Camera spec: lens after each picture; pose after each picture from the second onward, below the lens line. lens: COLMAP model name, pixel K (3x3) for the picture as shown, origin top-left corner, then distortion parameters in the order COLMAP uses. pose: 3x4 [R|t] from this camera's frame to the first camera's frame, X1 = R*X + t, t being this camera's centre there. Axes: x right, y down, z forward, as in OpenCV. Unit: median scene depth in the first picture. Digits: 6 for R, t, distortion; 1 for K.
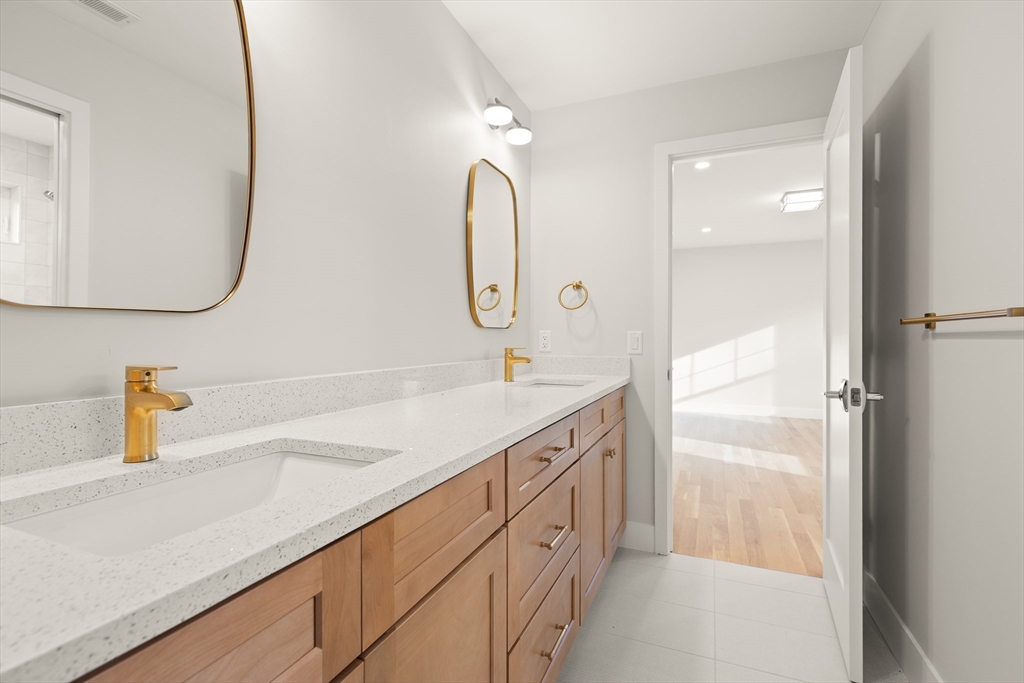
lens RADIAL K [[463.3, 0, 512.0], [0, 463.3, 341.5], [0, 0, 1]] dist [-0.001614, -0.000005]
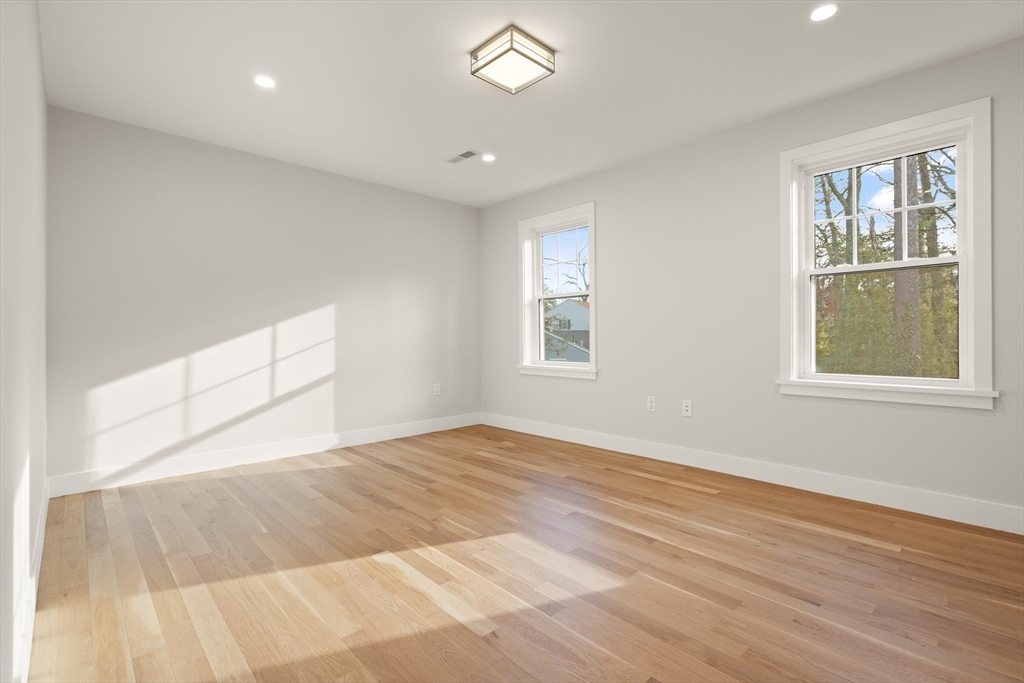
lens RADIAL K [[463.3, 0, 512.0], [0, 463.3, 341.5], [0, 0, 1]] dist [-0.001614, -0.000005]
pose [[0.384028, -0.008081, 0.923286, 0.074126], [0.009886, 0.999940, 0.004640, 0.014521], [-0.923268, 0.007346, 0.384085, 0.517727]]
